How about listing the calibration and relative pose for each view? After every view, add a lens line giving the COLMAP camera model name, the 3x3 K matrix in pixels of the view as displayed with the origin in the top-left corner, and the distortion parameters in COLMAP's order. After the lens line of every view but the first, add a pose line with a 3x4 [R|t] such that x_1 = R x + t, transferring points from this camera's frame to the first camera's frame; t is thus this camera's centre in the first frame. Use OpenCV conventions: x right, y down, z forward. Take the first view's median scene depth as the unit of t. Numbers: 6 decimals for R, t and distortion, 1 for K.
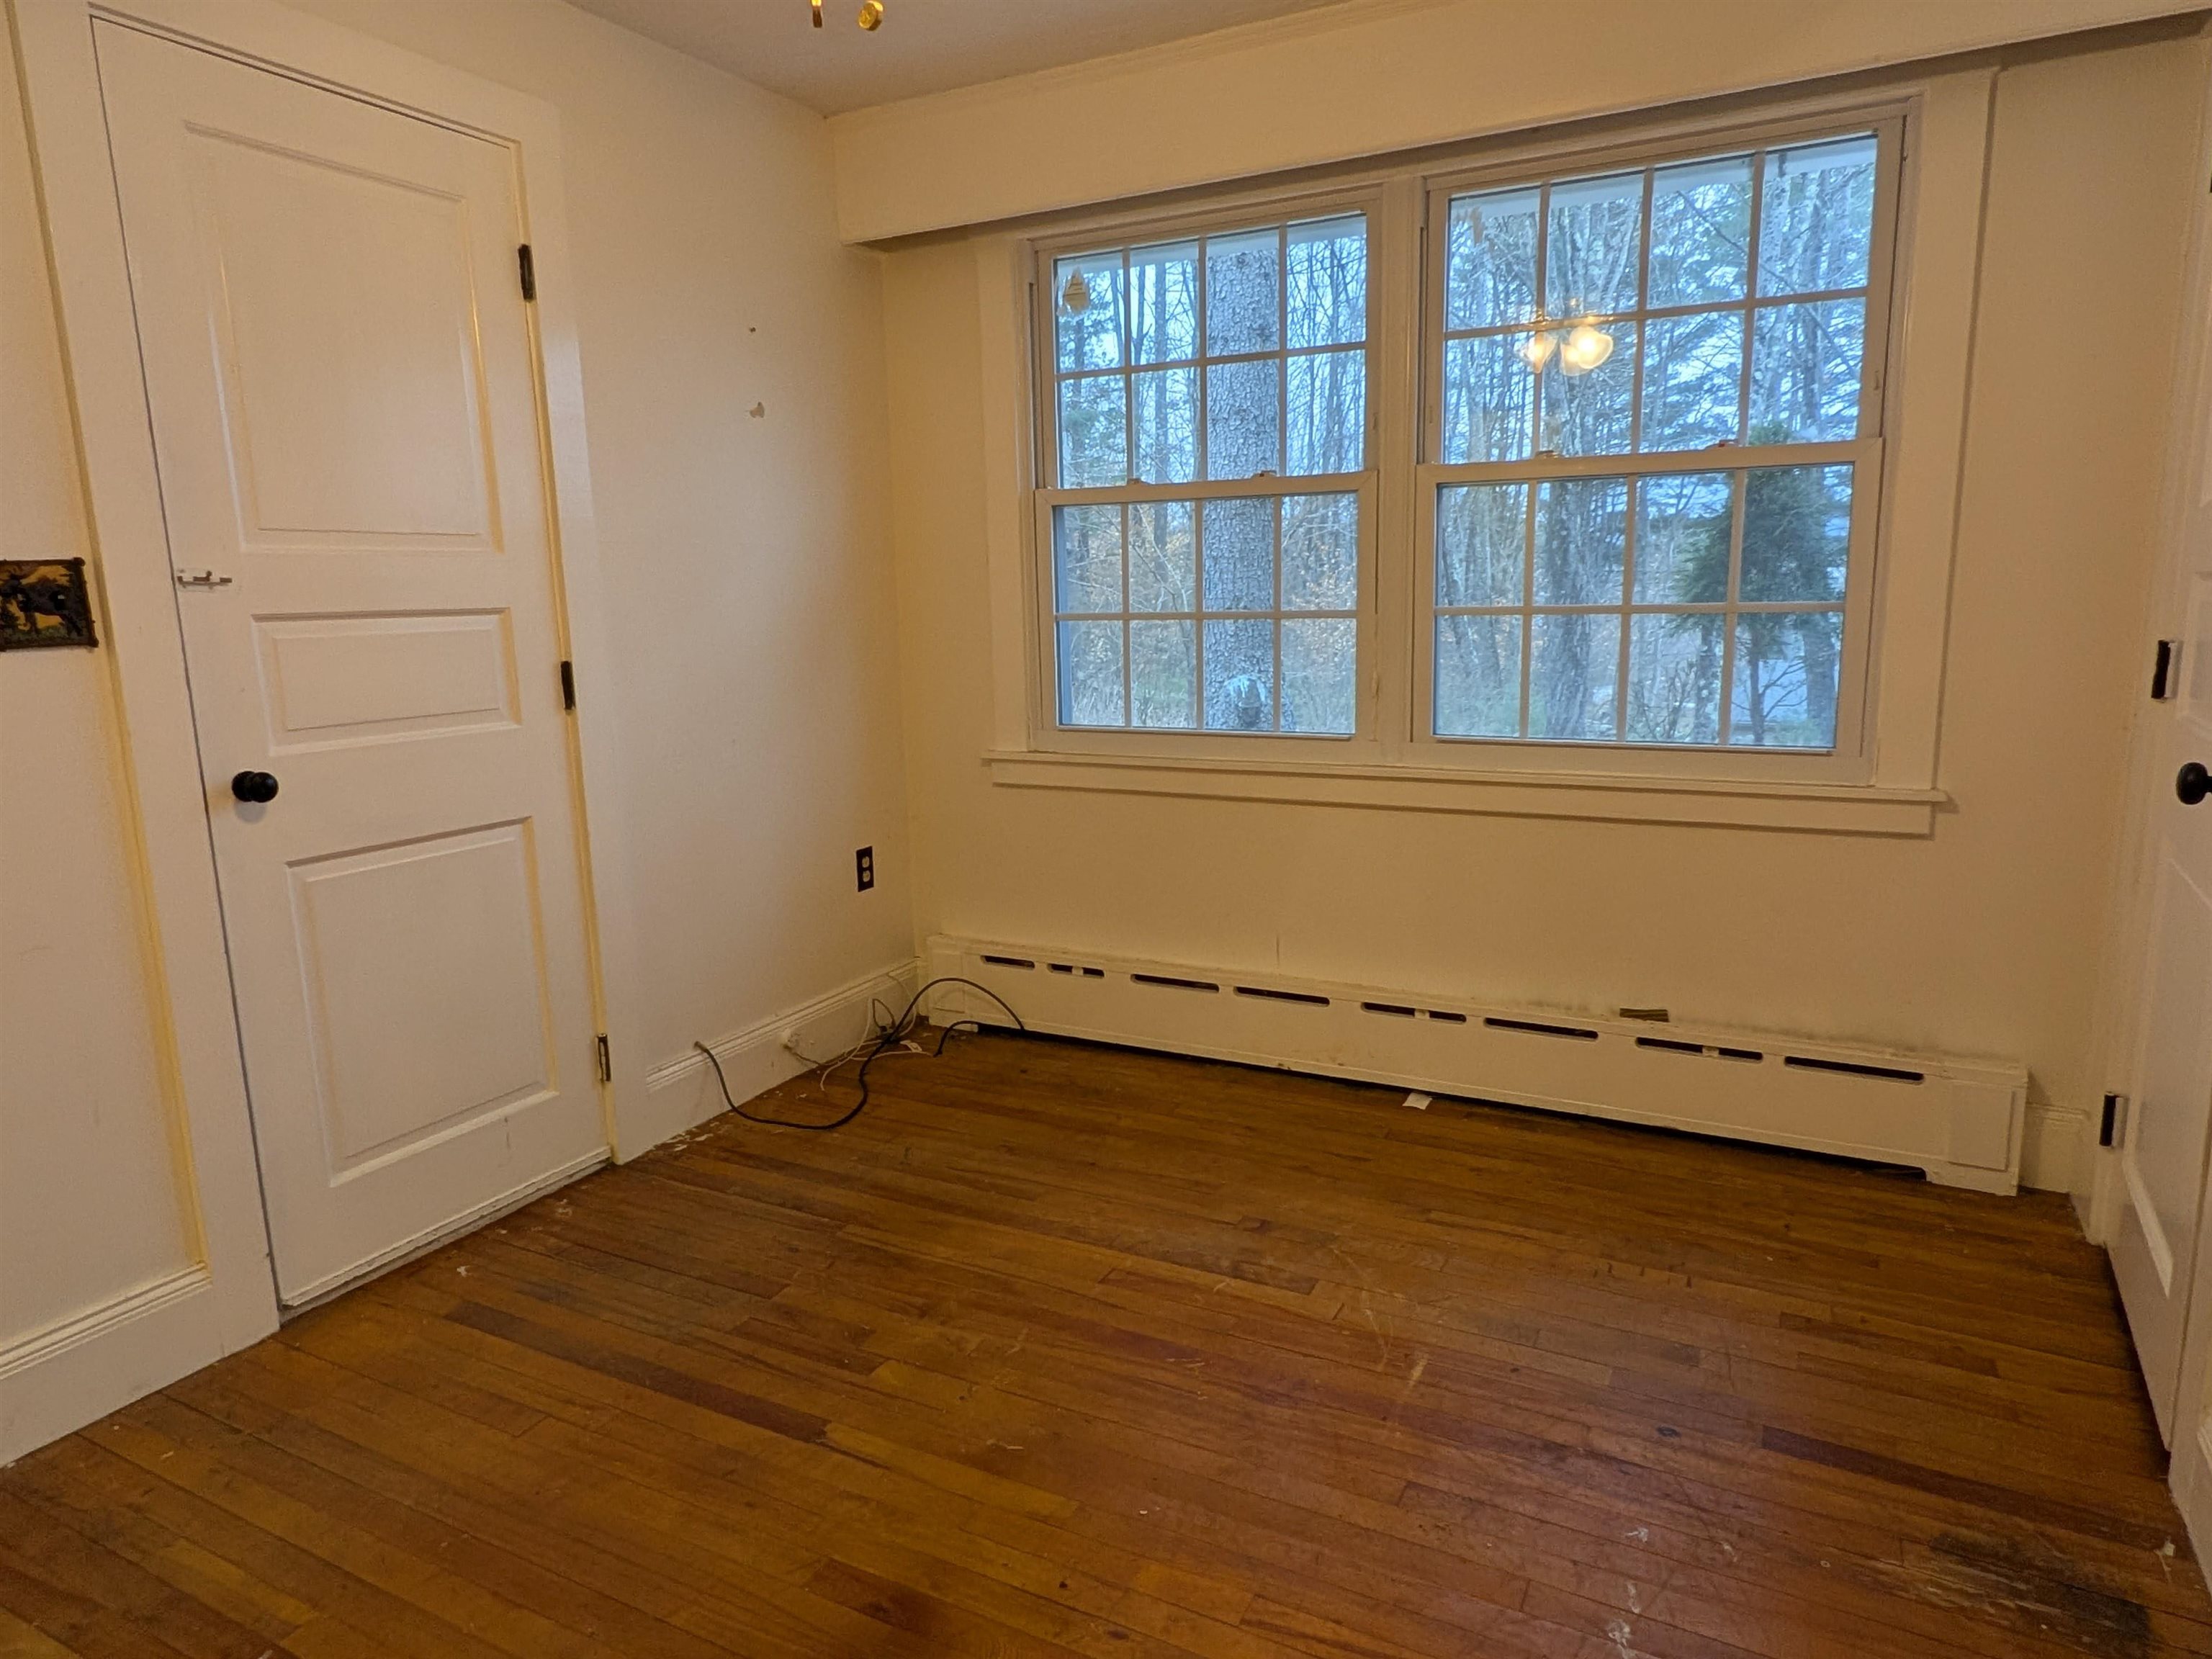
lens RADIAL K [[1371.1, 0, 1114.5], [0, 1371.1, 825.2], [0, 0, 1]] dist [0.004436, -0.002014]
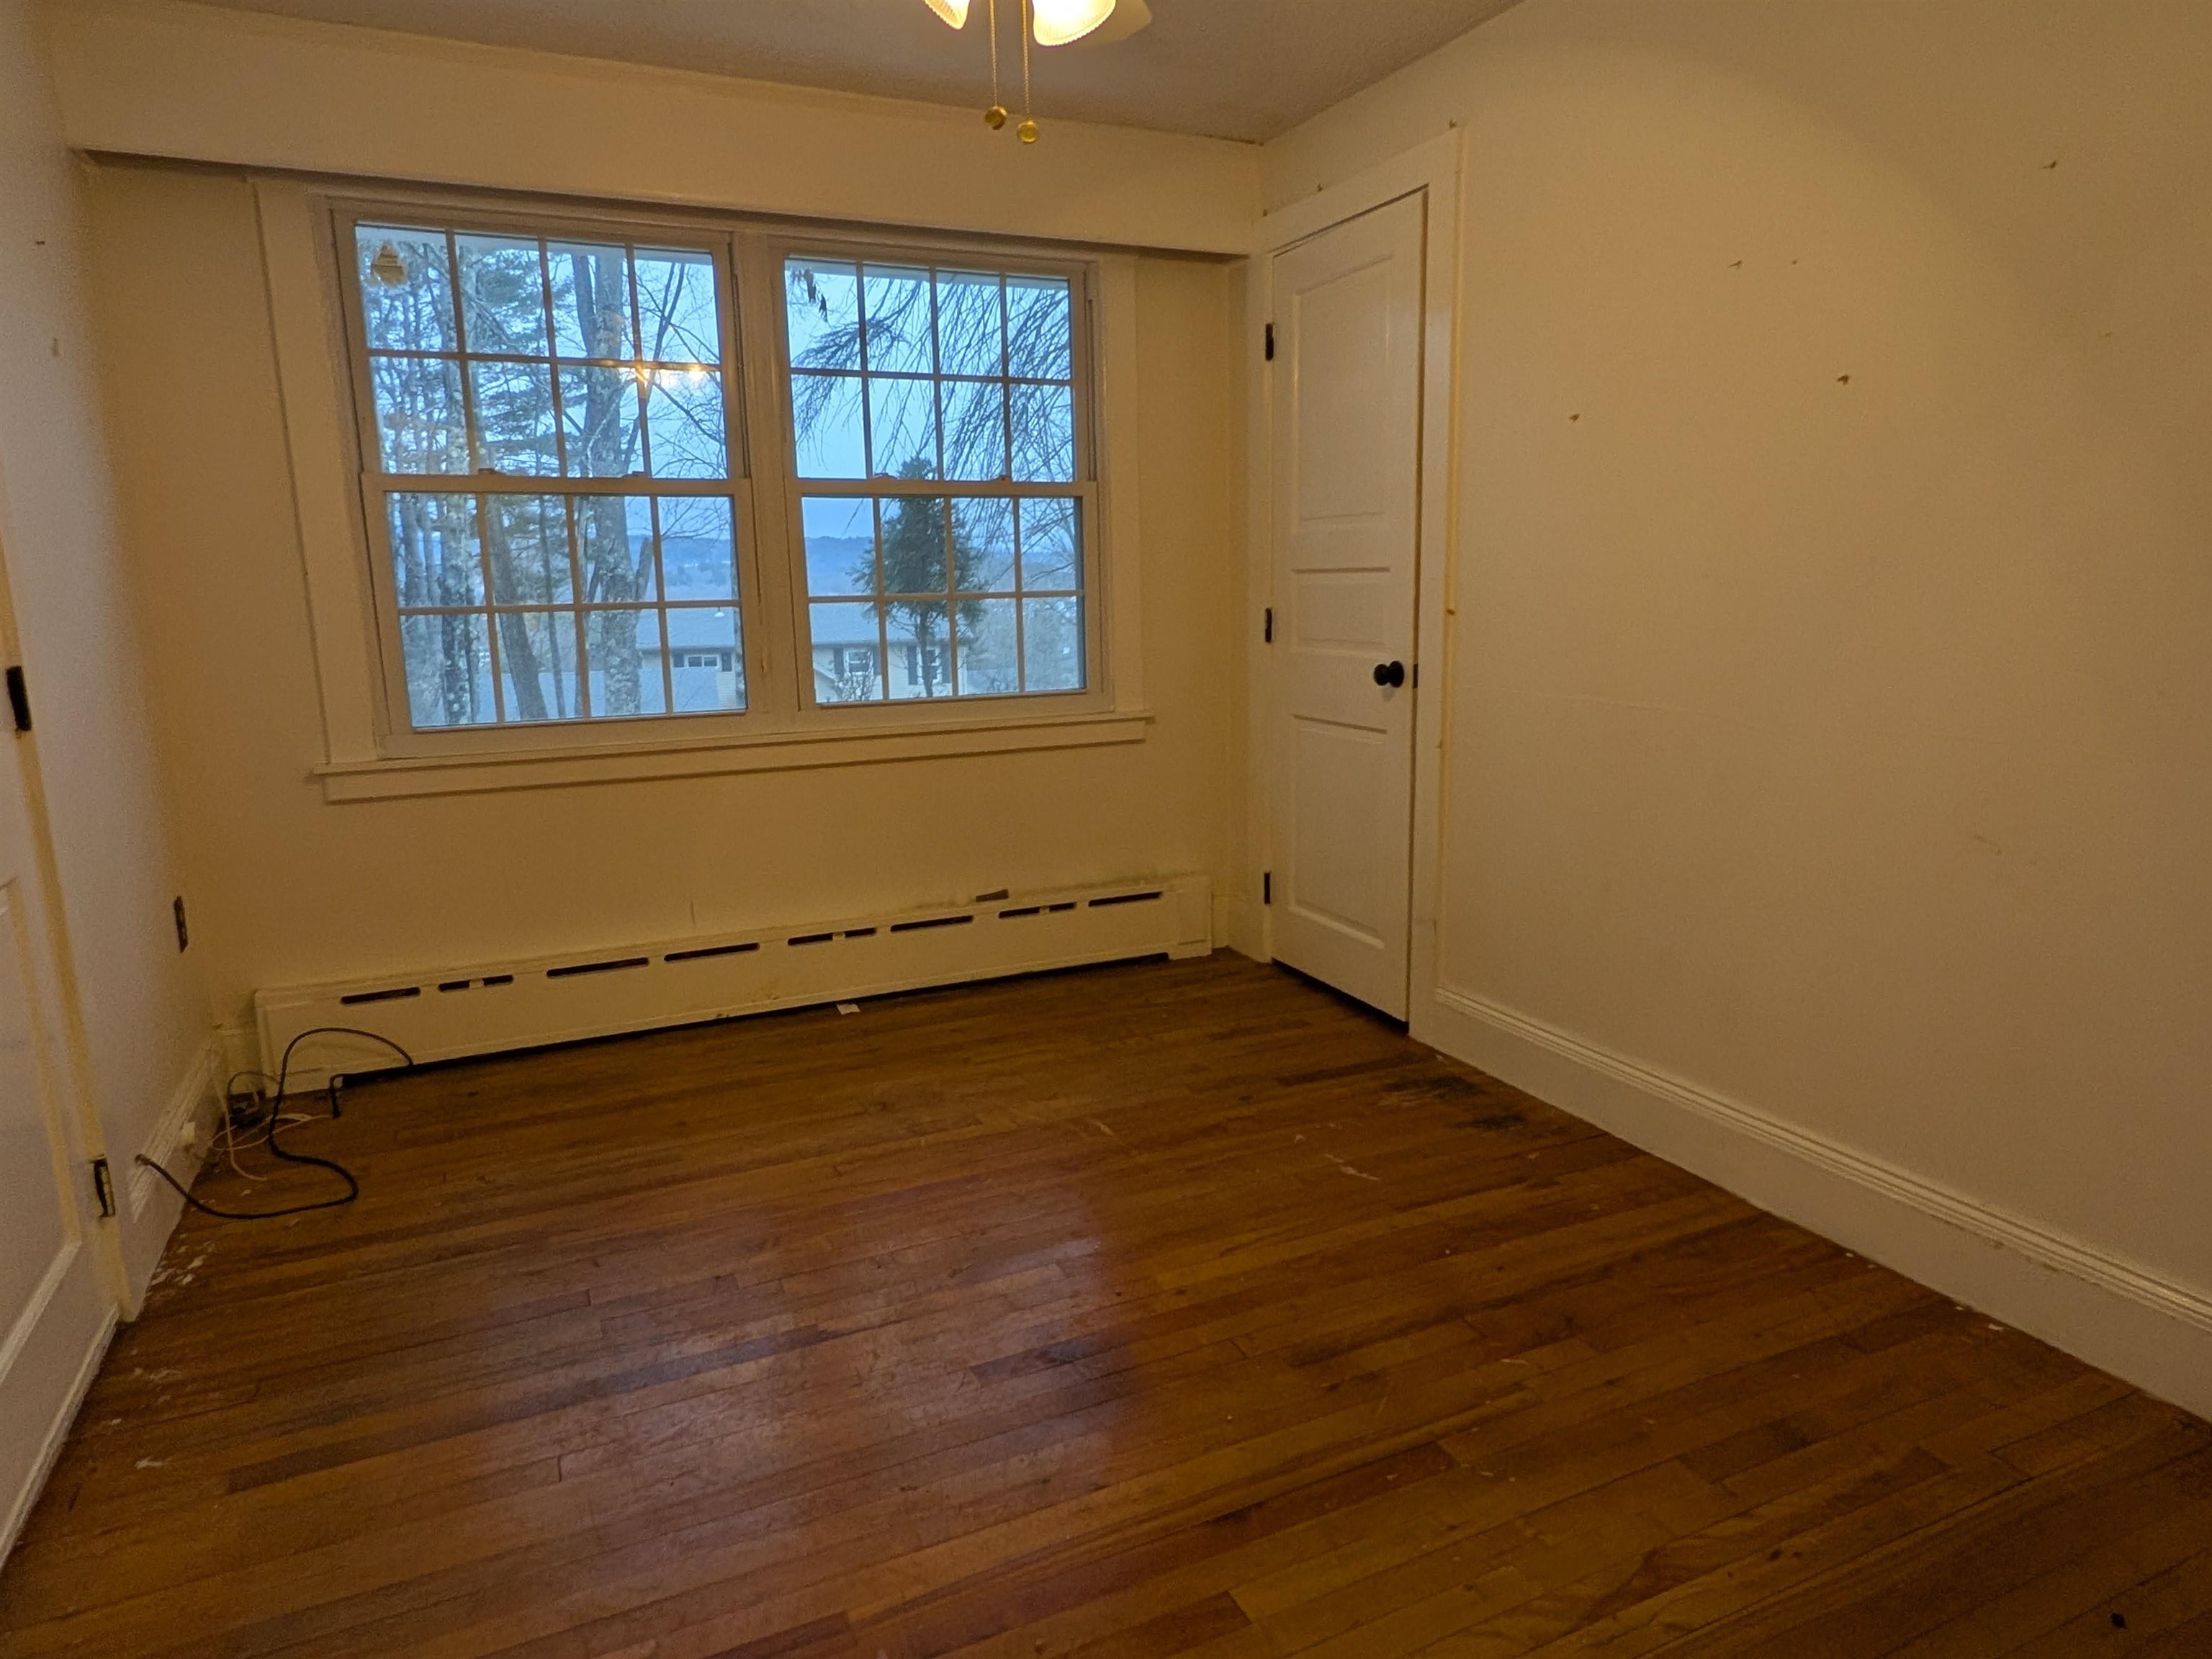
lens RADIAL K [[1371.1, 0, 1114.5], [0, 1371.1, 825.2], [0, 0, 1]] dist [0.004436, -0.002014]
pose [[0.599200, -0.133178, 0.789445, -0.584389], [0.144089, 0.987905, 0.057293, 0.008234], [-0.787526, 0.079420, 0.611142, 0.074053]]
